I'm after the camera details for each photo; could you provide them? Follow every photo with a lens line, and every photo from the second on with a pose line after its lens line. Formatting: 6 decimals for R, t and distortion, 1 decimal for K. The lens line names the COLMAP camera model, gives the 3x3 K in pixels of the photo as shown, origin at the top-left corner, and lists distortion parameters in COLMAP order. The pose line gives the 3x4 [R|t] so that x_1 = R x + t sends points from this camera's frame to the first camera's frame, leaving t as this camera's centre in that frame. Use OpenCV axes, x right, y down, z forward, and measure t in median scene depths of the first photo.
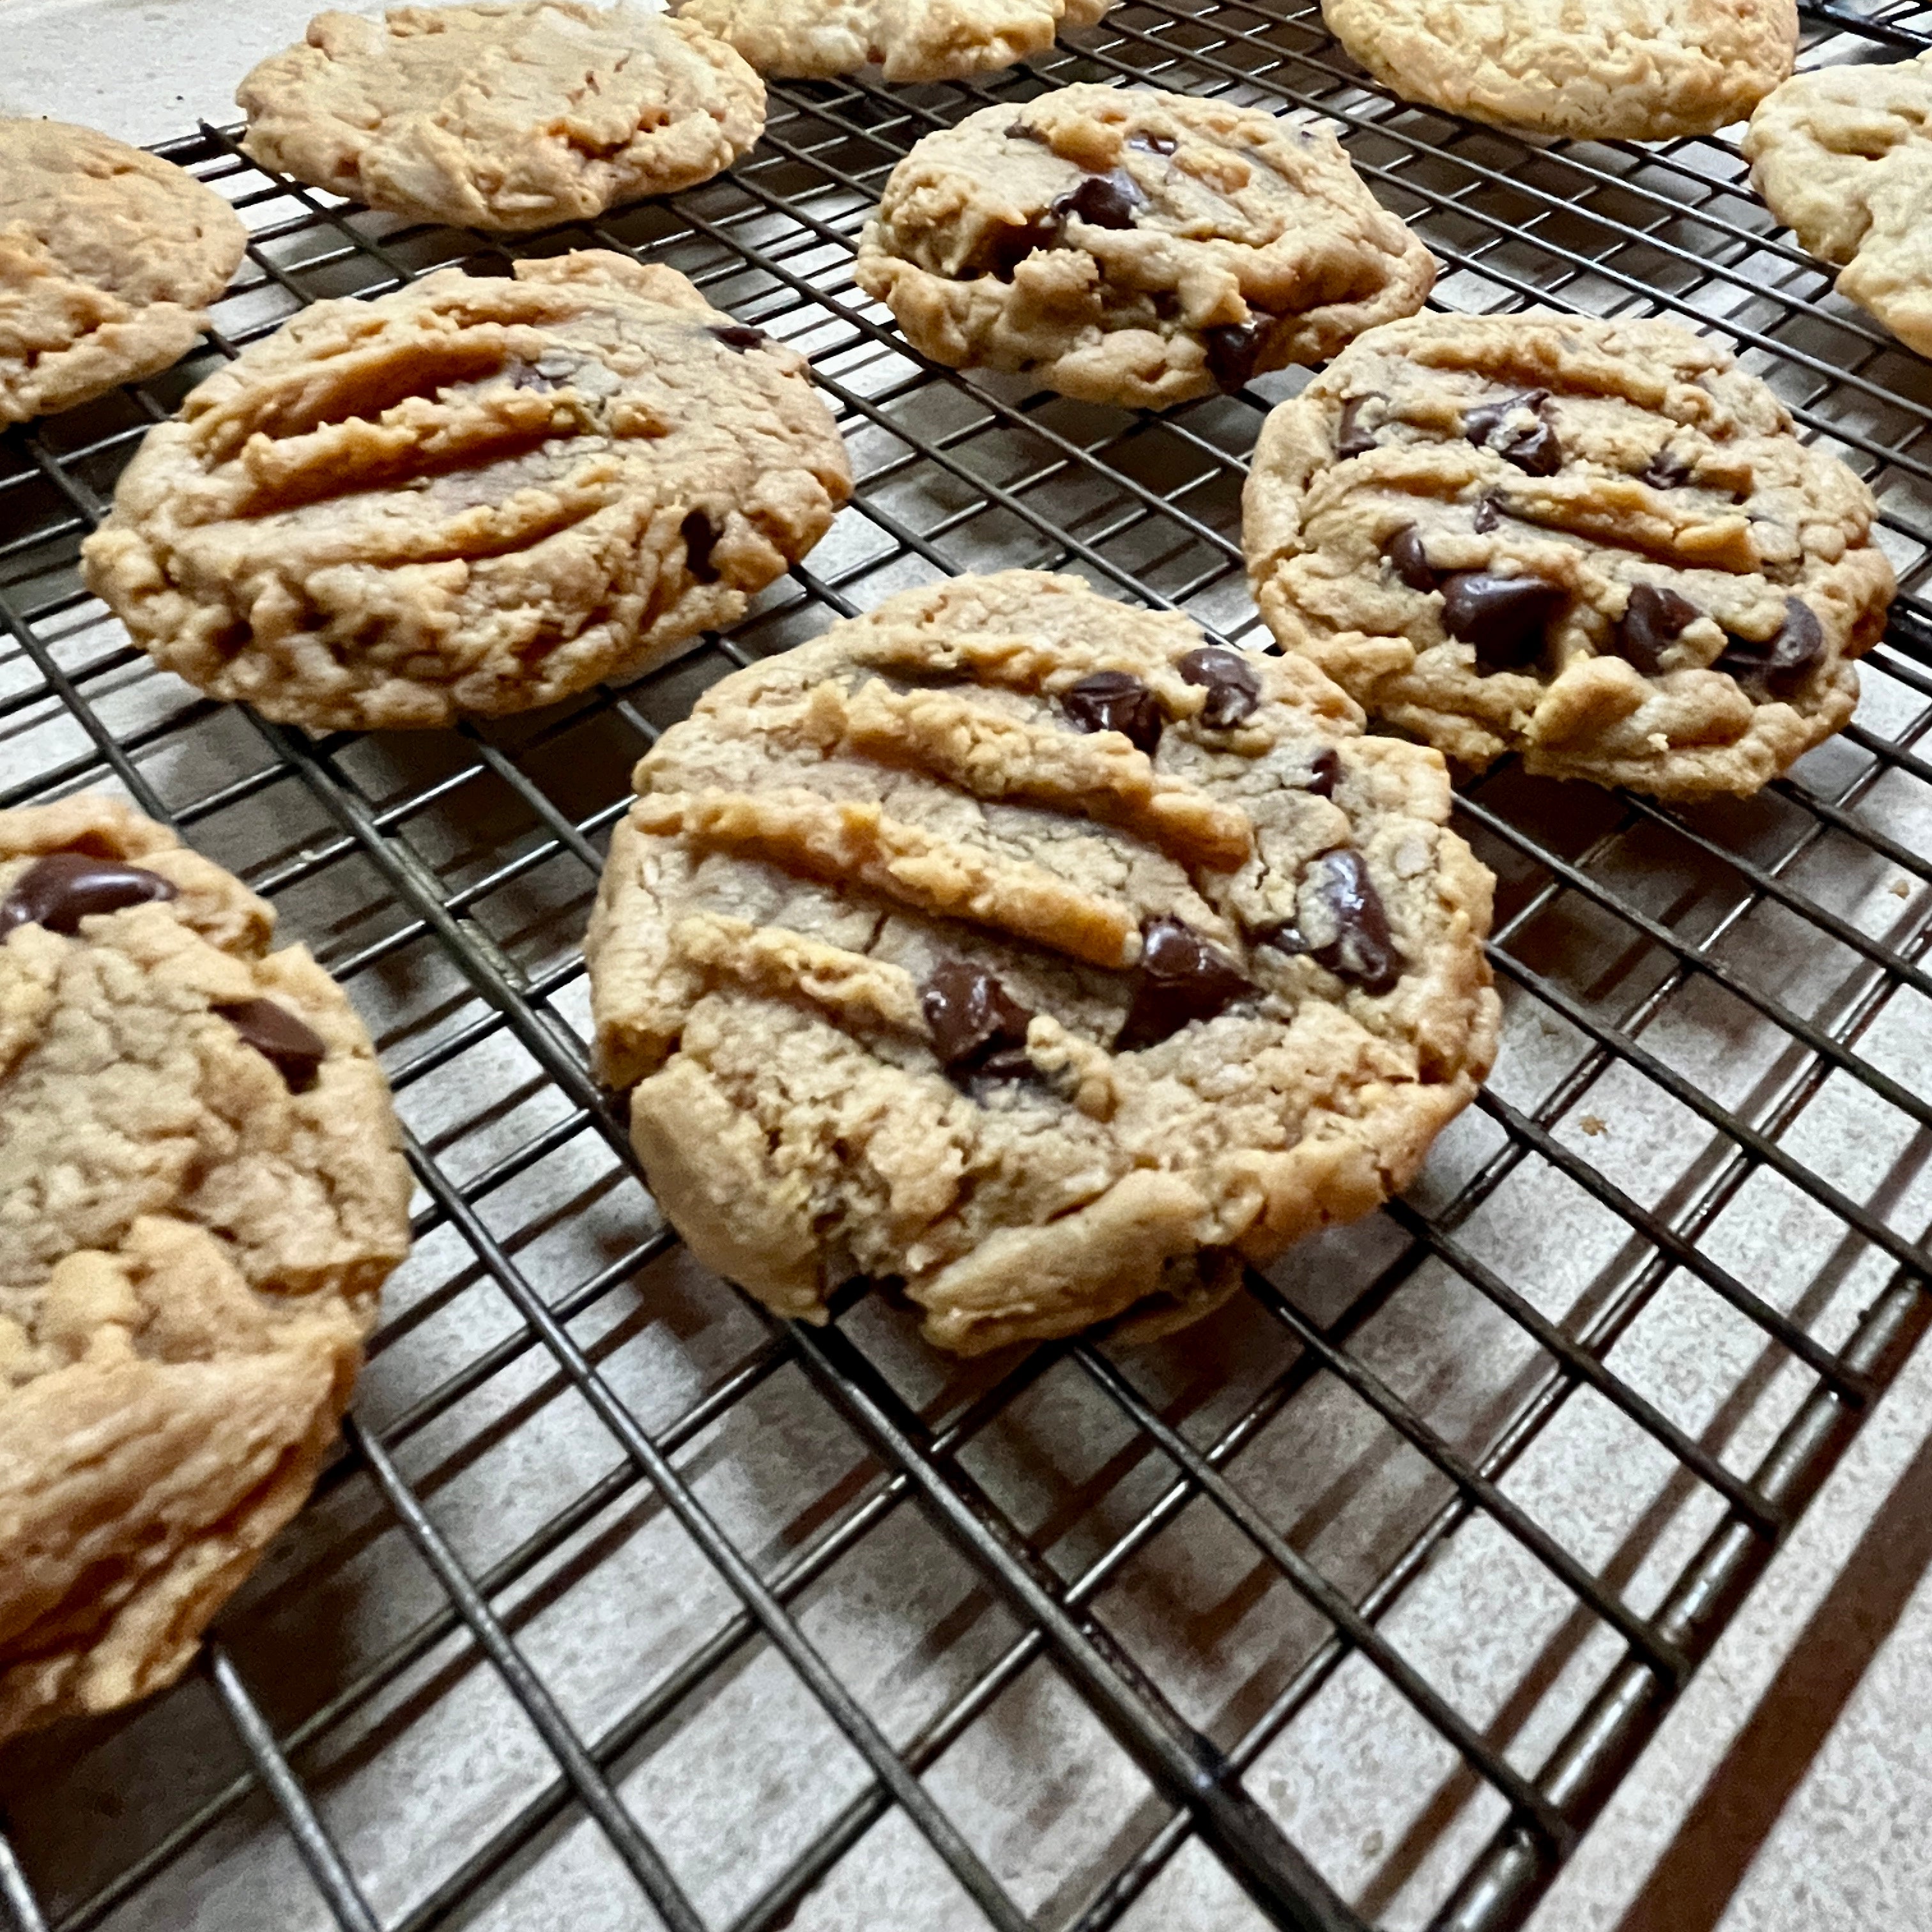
lens RADIAL K [[1590.9, 0, 1141.2], [0, 1590.9, 804.5], [0, 0, 1]] dist [0.000333, -0.007135]
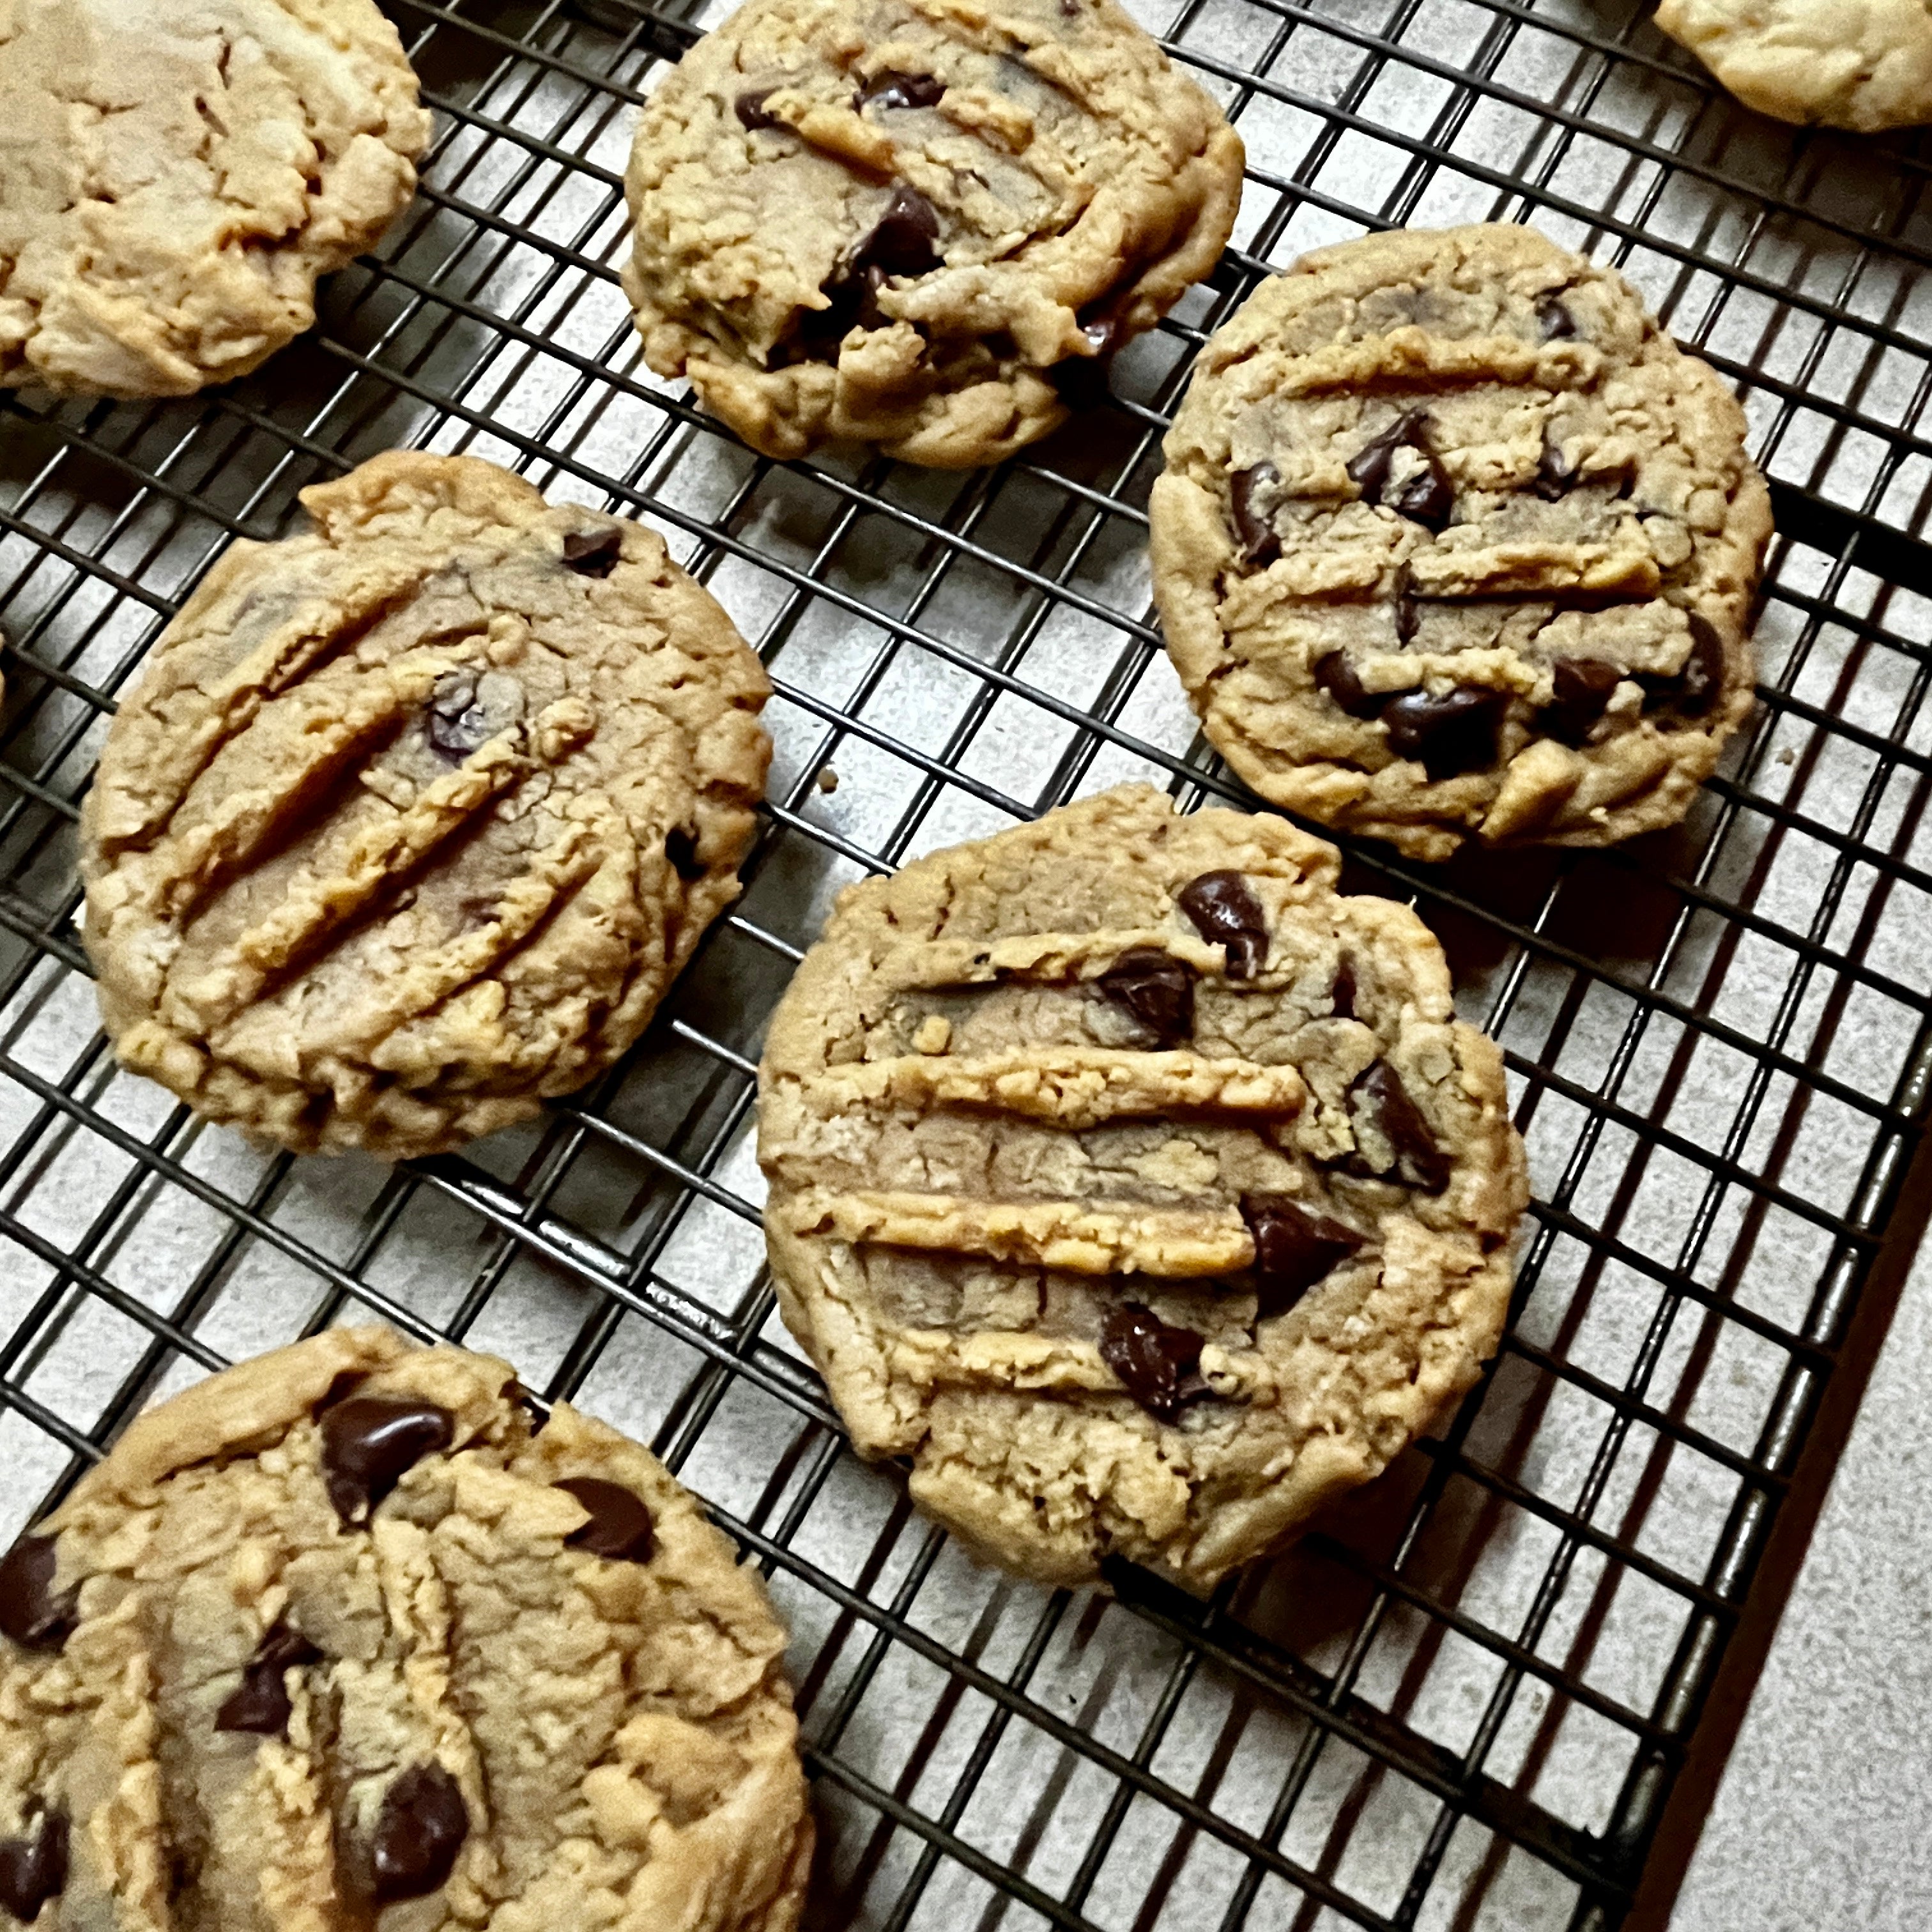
lens RADIAL K [[1606.8, 0, 1098.5], [0, 1606.8, 874.9], [0, 0, 1]] dist [-0.005305, 0.003094]
pose [[0.959541, -0.279351, 0.035283, -0.062880], [0.235647, 0.865301, 0.442407, -0.576695], [-0.154117, -0.416194, 0.896120, 0.023993]]
